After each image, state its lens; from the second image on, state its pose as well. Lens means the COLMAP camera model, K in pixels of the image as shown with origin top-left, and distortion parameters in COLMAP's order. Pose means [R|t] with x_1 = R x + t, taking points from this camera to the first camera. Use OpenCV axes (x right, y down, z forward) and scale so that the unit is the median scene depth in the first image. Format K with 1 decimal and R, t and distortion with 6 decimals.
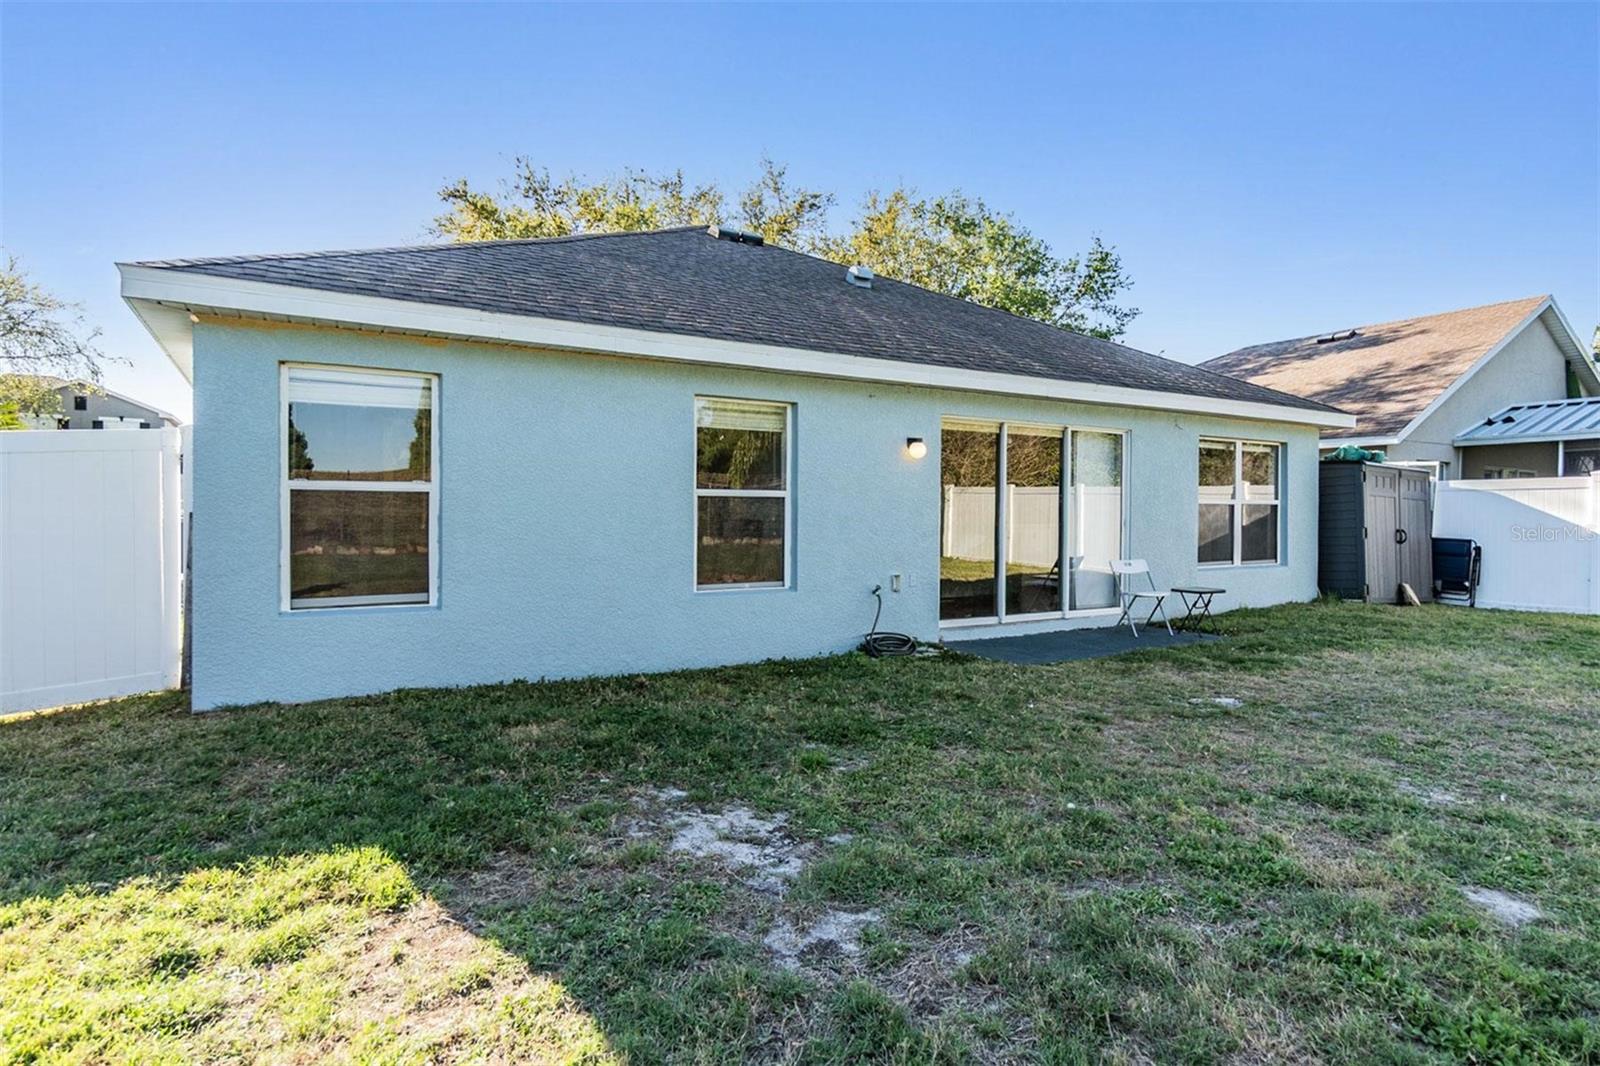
lens RADIAL K [[853.7, 0, 800.0], [0, 853.7, 533.0], [0, 0, 1]] dist [-0.002306, -0.000957]
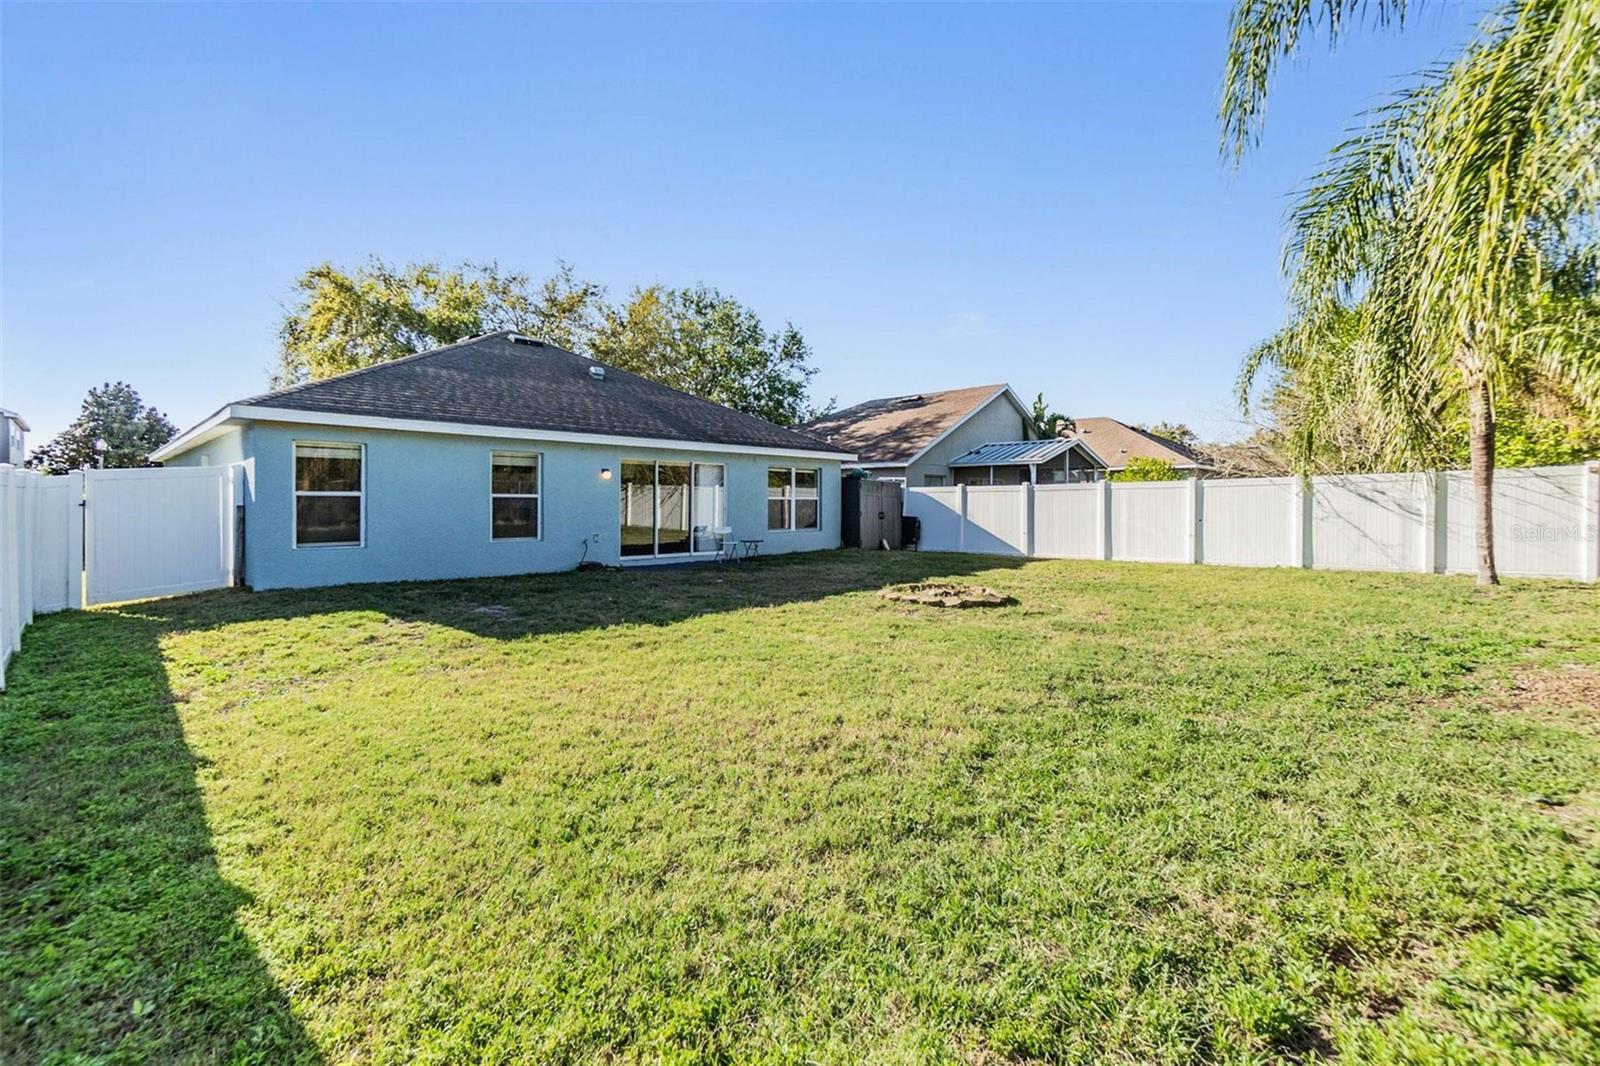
lens RADIAL K [[708.2, 0, 795.9], [0, 708.2, 510.0], [0, 0, 1]] dist [0.001688, 0.000255]
pose [[0.969084, -0.002955, 0.246711, 0.104474], [0.005615, 0.999933, -0.010080, 0.006665], [-0.246665, 0.011154, 0.969037, -0.530732]]
